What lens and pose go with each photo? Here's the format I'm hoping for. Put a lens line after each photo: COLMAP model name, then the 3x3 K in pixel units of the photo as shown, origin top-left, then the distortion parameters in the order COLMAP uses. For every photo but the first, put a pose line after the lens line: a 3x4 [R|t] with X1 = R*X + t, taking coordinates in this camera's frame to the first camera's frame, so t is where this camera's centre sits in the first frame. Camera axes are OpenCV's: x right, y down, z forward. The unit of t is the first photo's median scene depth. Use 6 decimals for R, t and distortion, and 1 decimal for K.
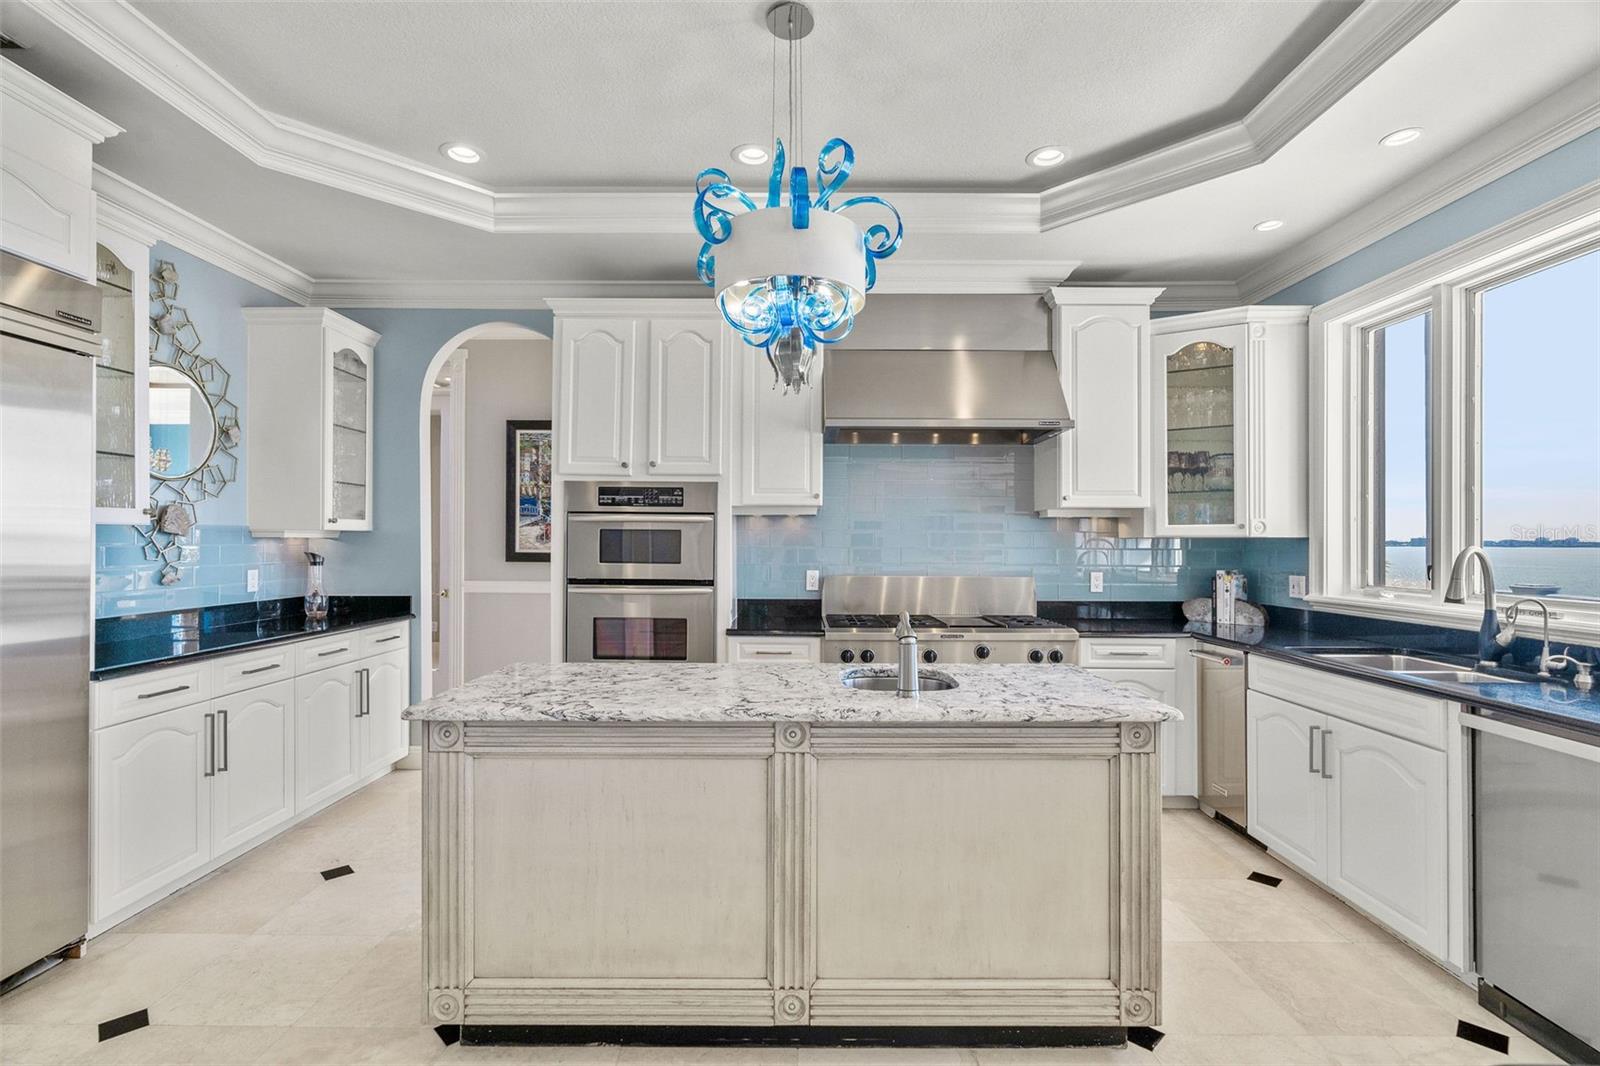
lens RADIAL K [[737.5, 0, 798.9], [0, 737.5, 536.1], [0, 0, 1]] dist [-0.008049, 0.003560]
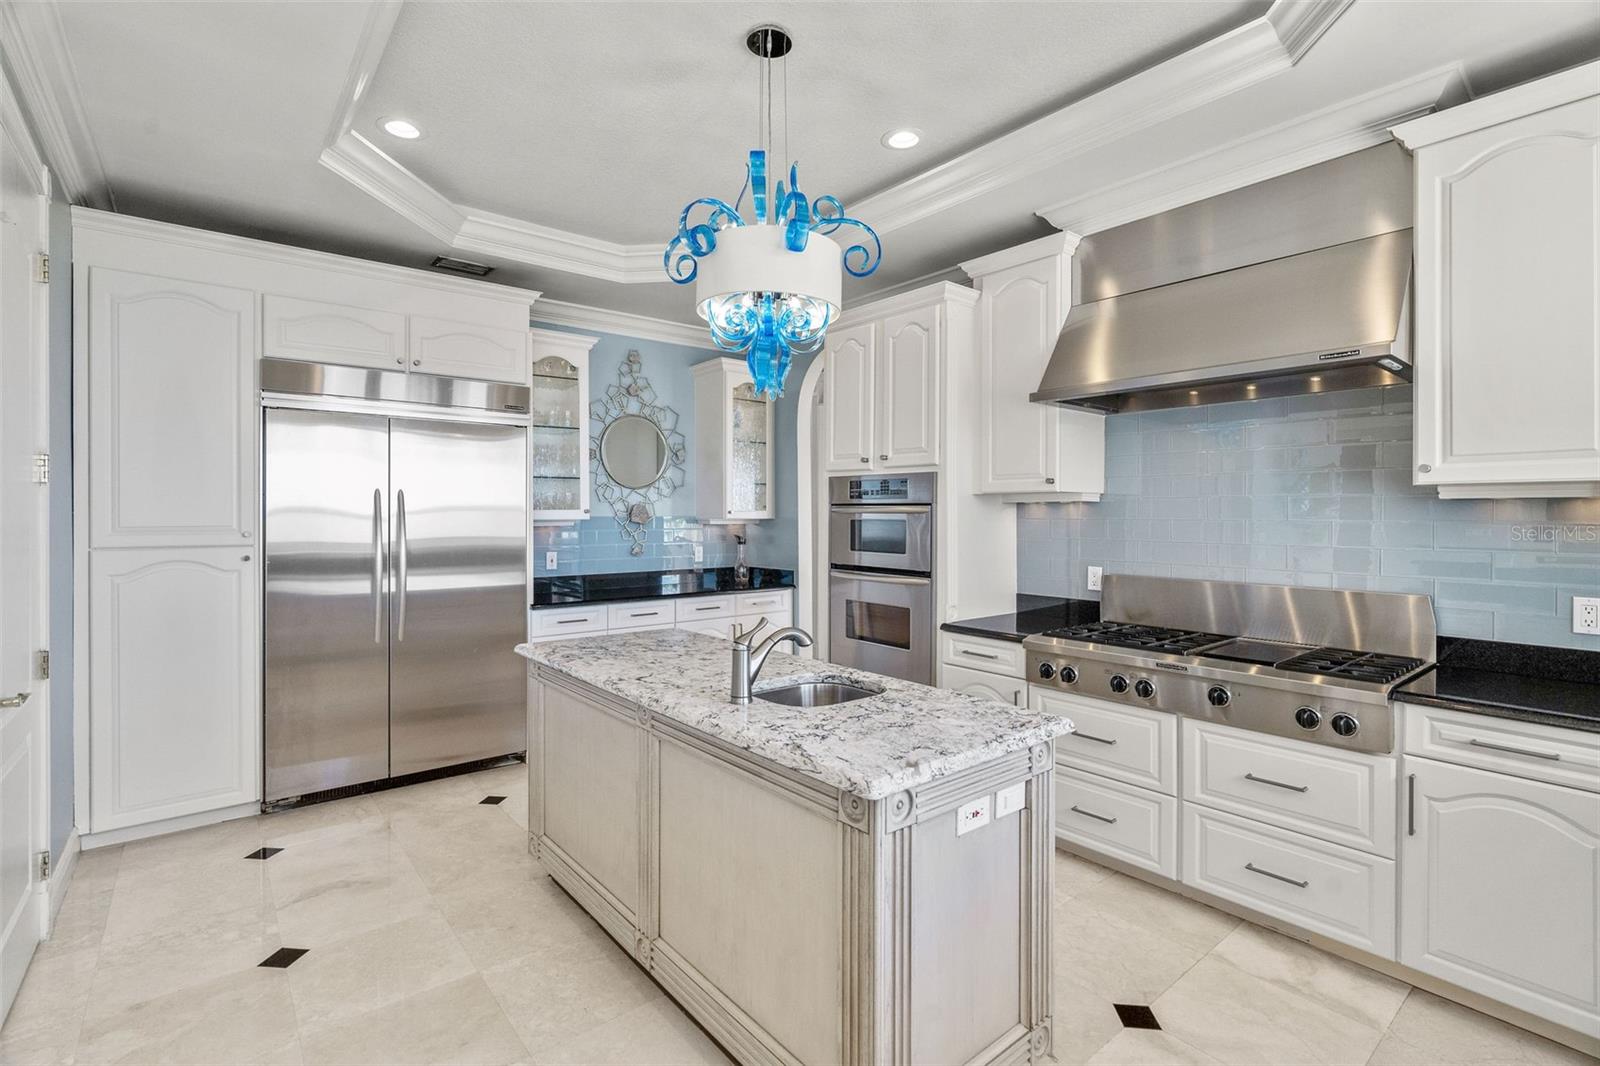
lens RADIAL K [[737.5, 0, 809.6], [0, 737.5, 516.1], [0, 0, 1]] dist [-0.008049, 0.003560]
pose [[0.641515, -0.000442, -0.767110, 0.527434], [0.004644, 0.999984, 0.003308, -0.018306], [0.767096, -0.005684, 0.641507, 0.242065]]
